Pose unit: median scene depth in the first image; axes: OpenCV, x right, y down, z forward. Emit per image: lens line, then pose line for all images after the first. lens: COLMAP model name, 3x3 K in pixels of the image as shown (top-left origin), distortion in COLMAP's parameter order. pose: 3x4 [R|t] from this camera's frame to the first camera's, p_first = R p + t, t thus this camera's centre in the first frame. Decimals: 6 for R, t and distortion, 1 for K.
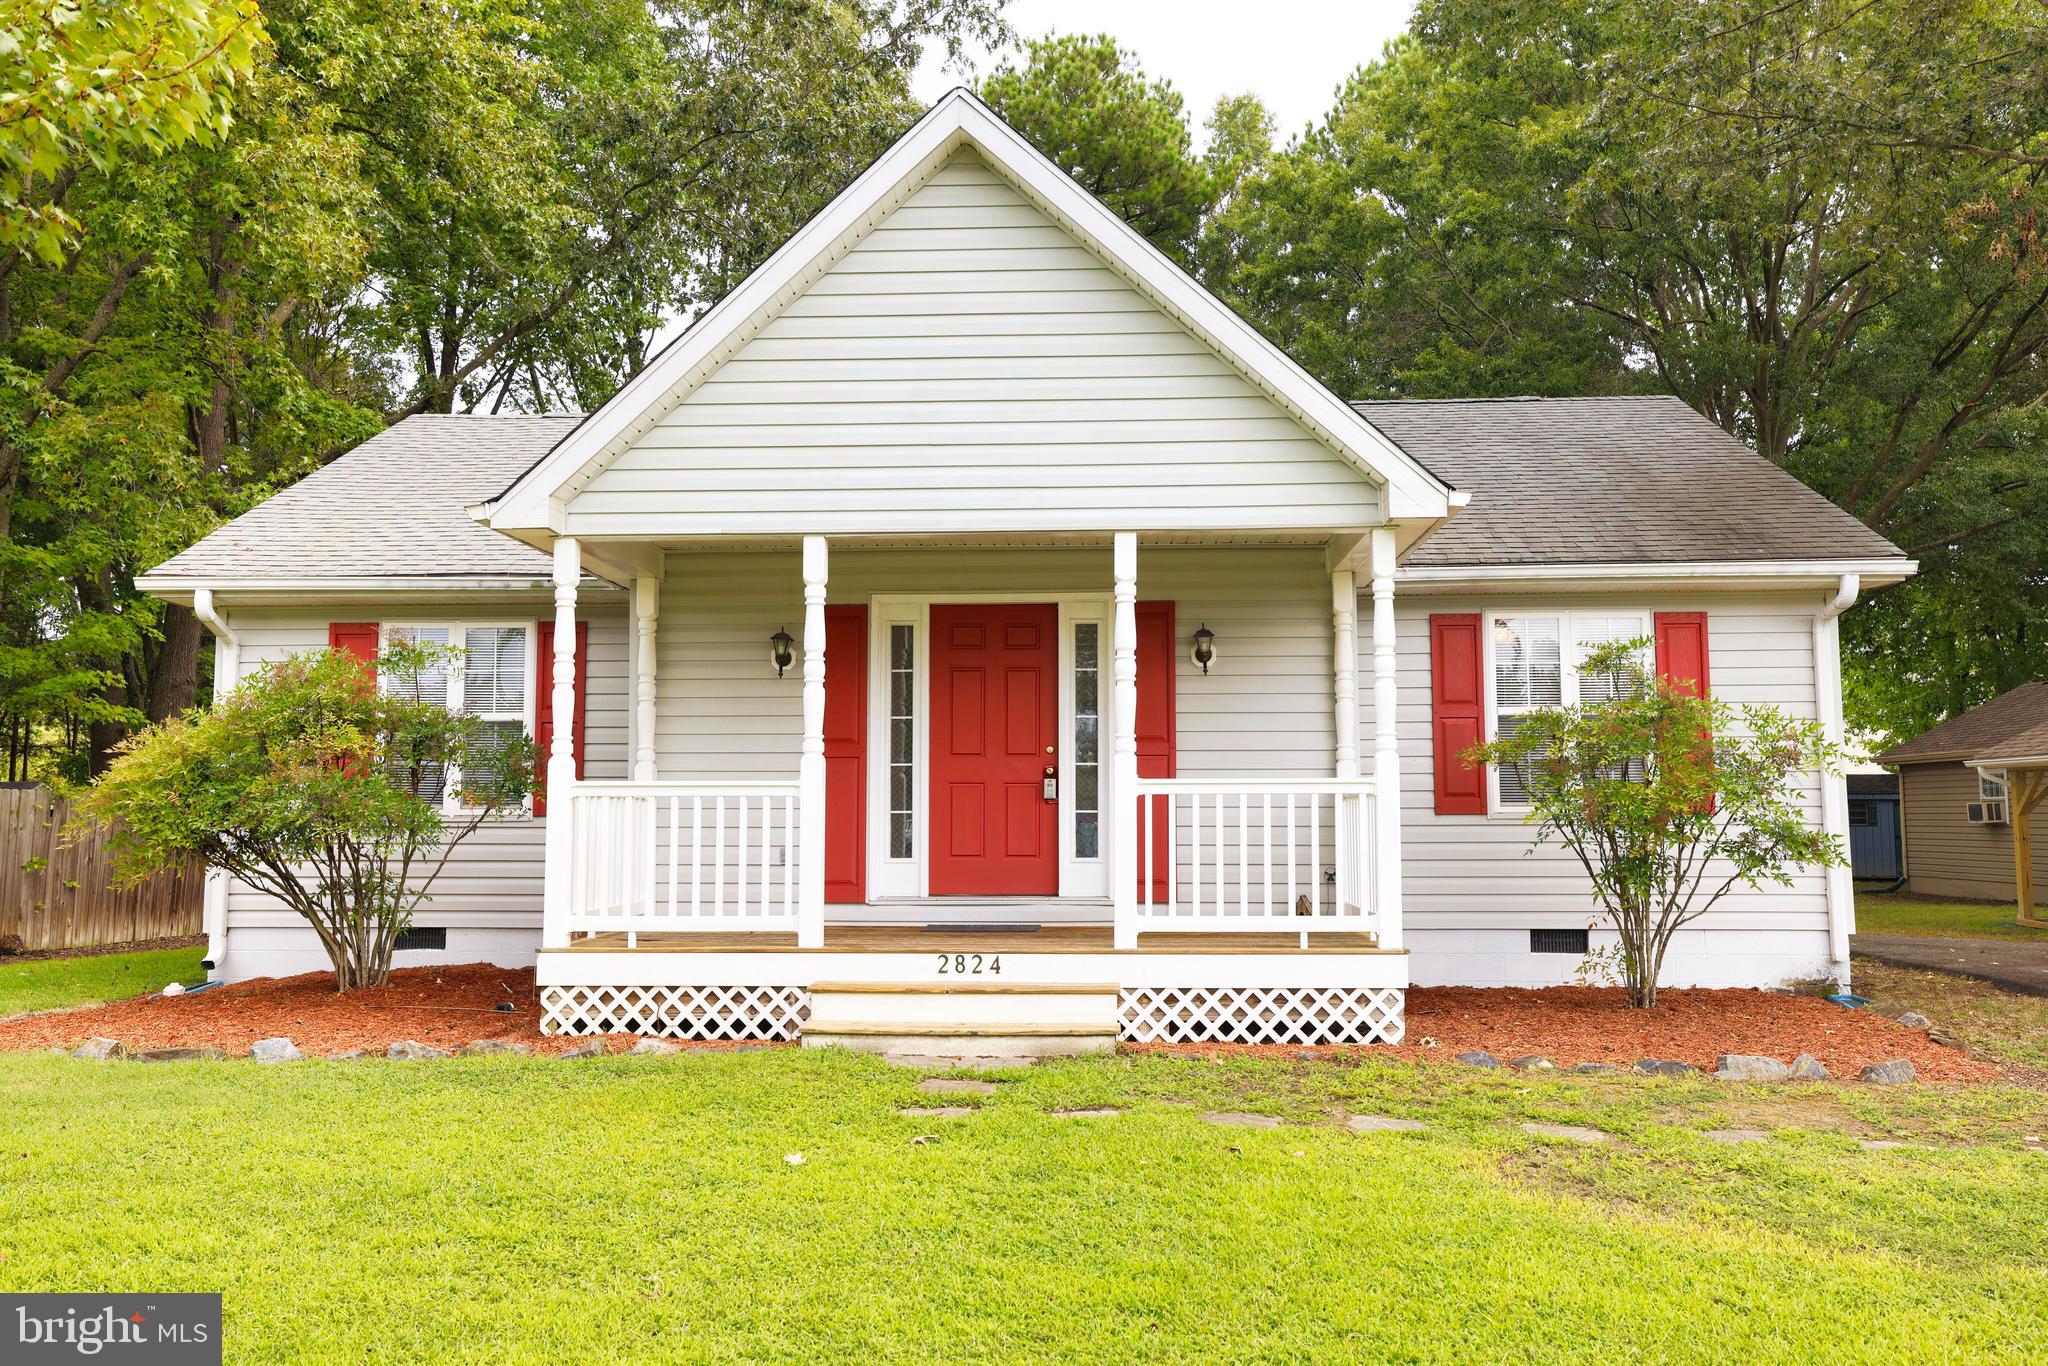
lens RADIAL K [[1669.2, 0, 1025.5], [0, 1669.2, 677.8], [0, 0, 1]] dist [0.017929, 0.029345]
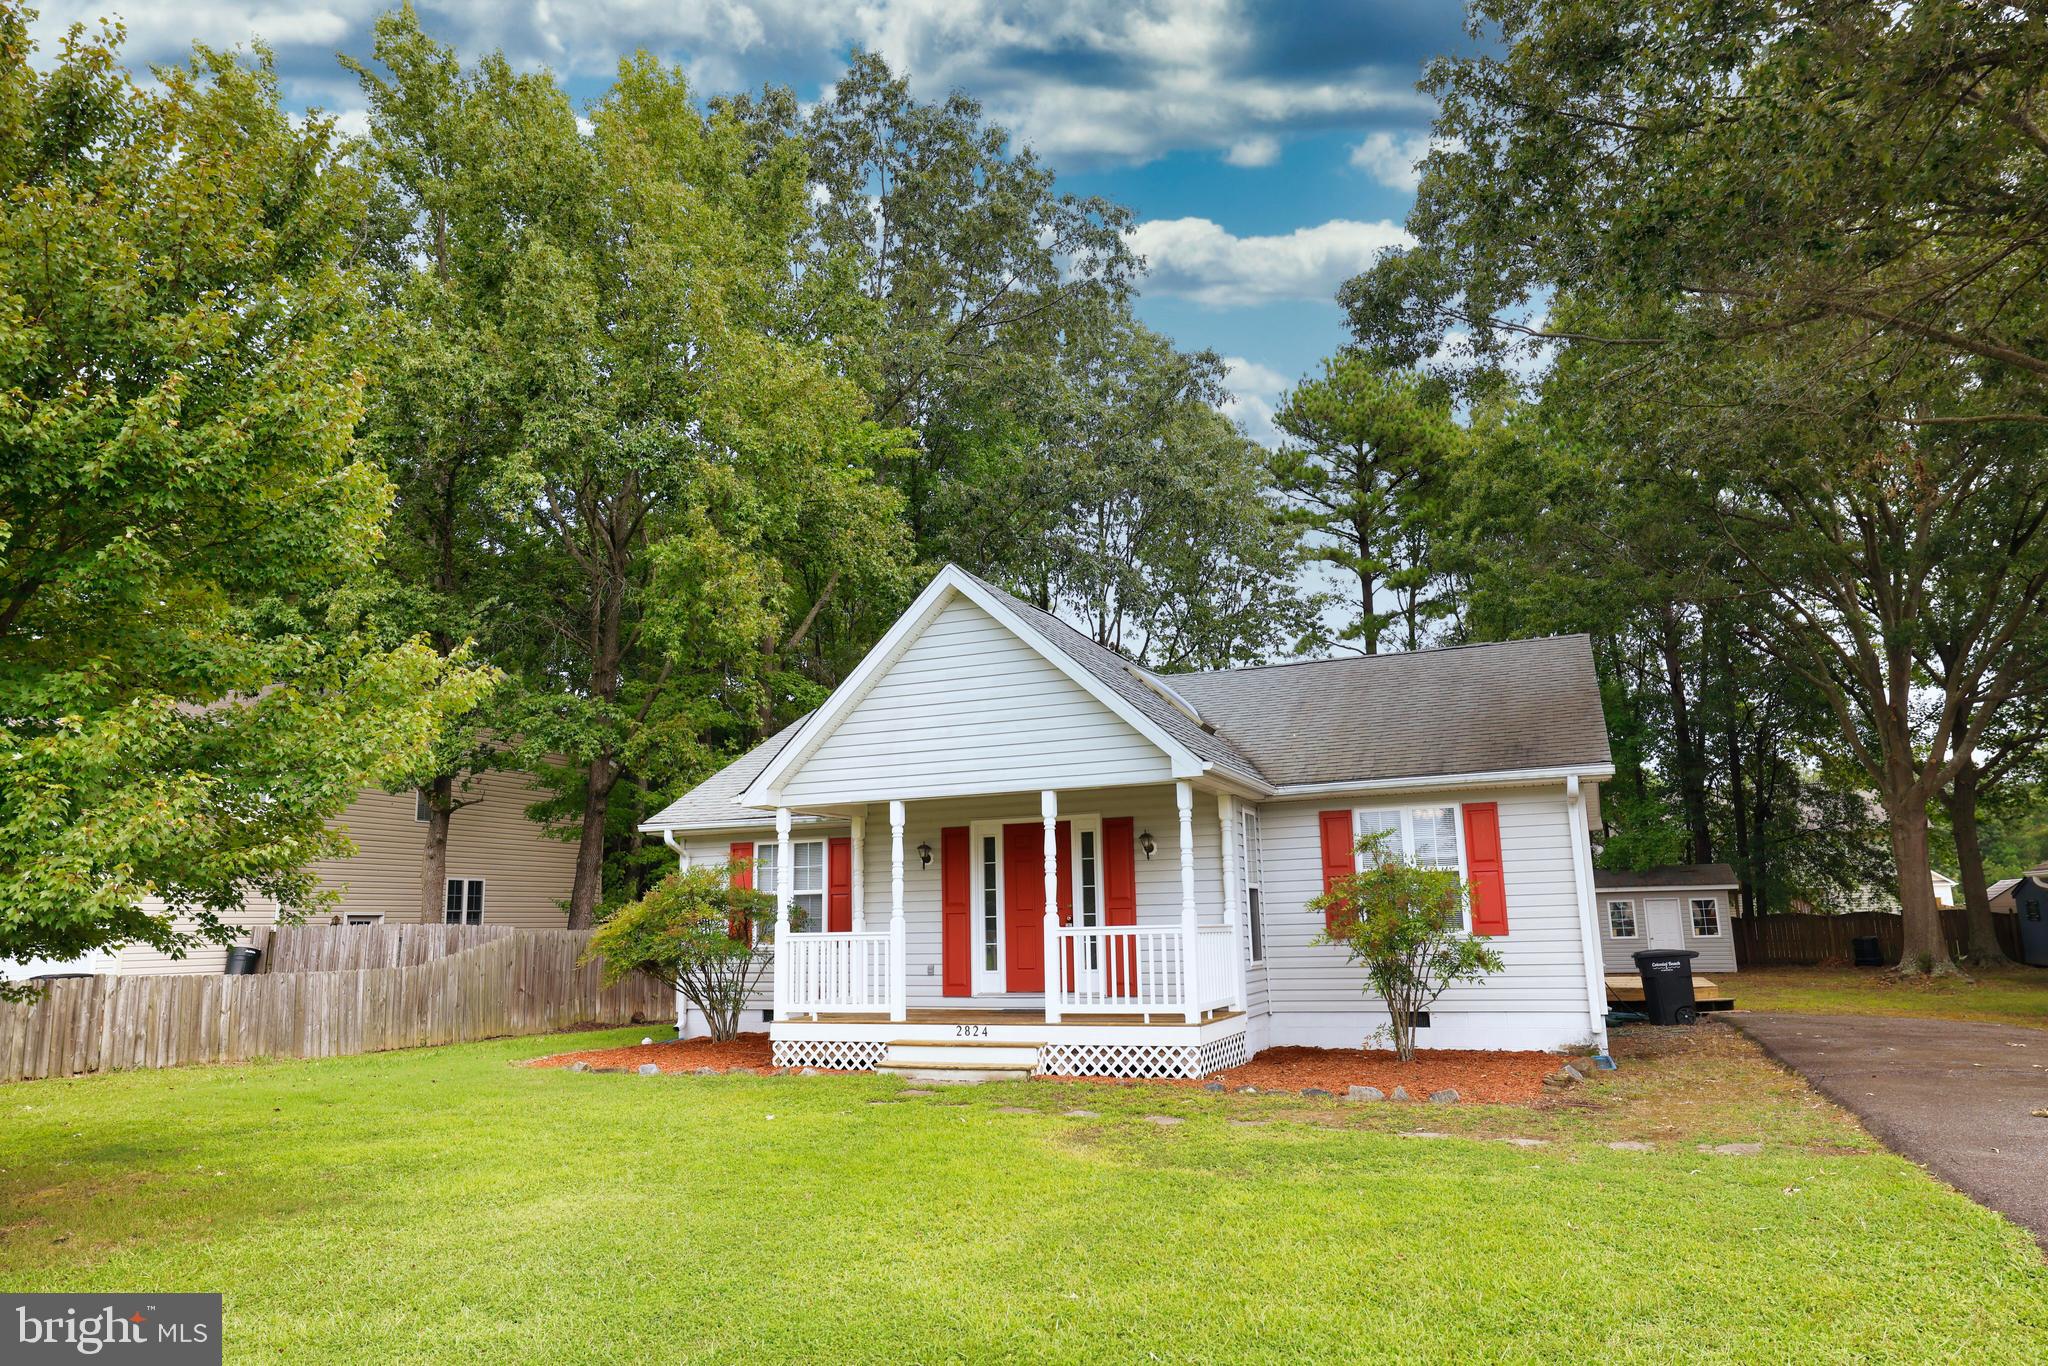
lens RADIAL K [[1291.8, 0, 1016.3], [0, 1291.8, 696.4], [0, 0, 1]] dist [-0.011718, -0.000463]
pose [[0.940963, -0.078678, -0.329240, 0.477377], [0.048580, 0.993933, -0.098678, -0.049341], [0.335006, 0.076858, 0.939076, -0.328074]]
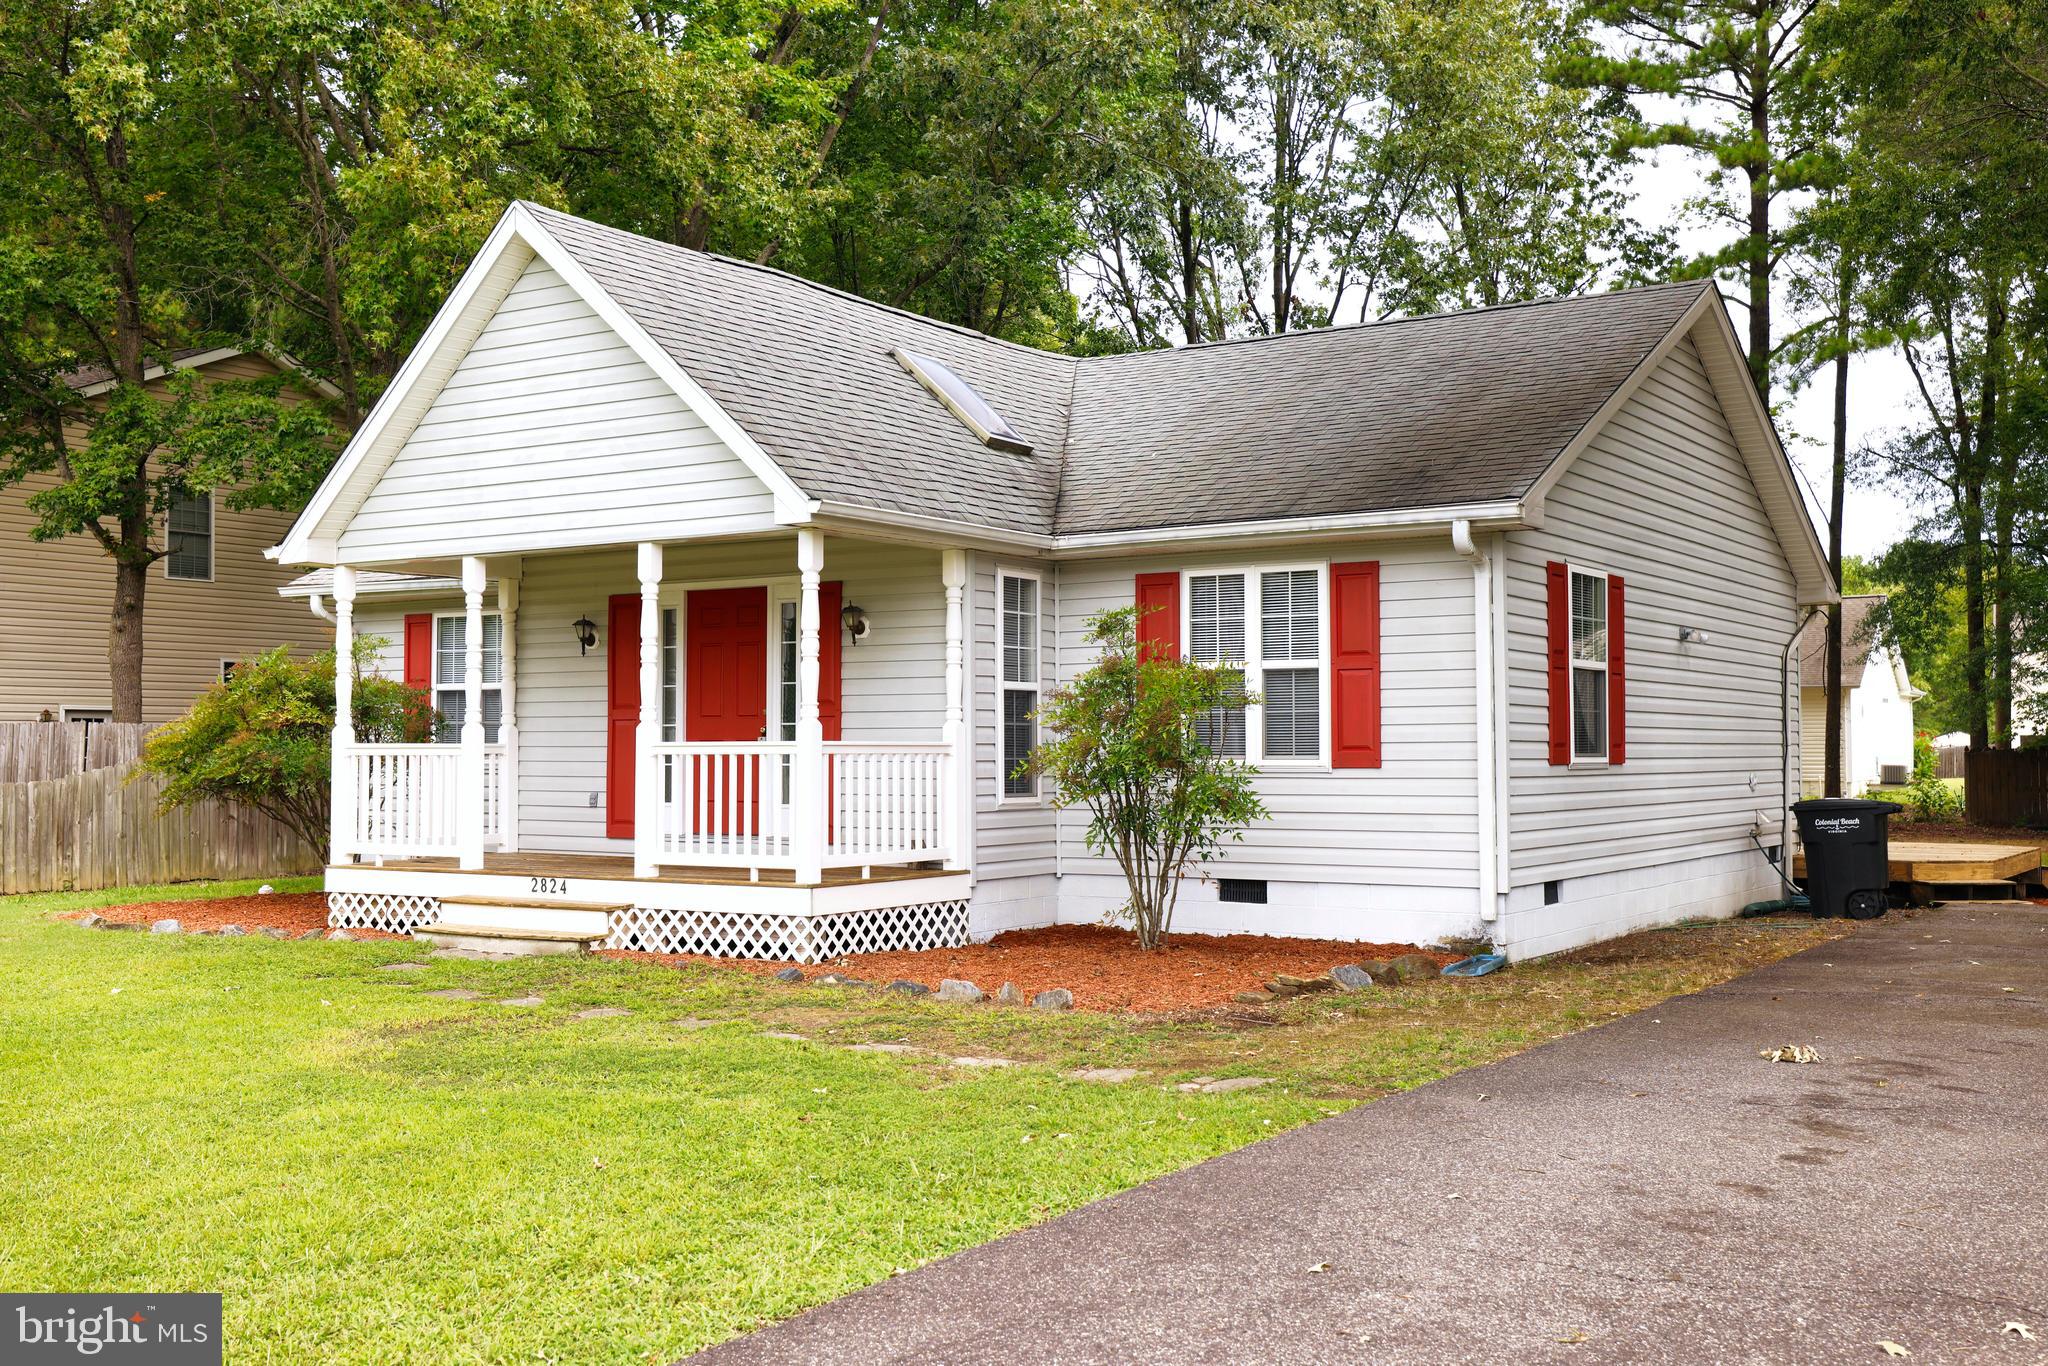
lens RADIAL K [[2013.2, 0, 1012.0], [0, 2013.2, 682.9], [0, 0, 1]] dist [0.056519, 0.000000]
pose [[0.867490, -0.016780, -0.497172, 0.987168], [0.043017, 0.998218, 0.041367, -0.032162], [0.495592, -0.057273, 0.866665, -0.157069]]
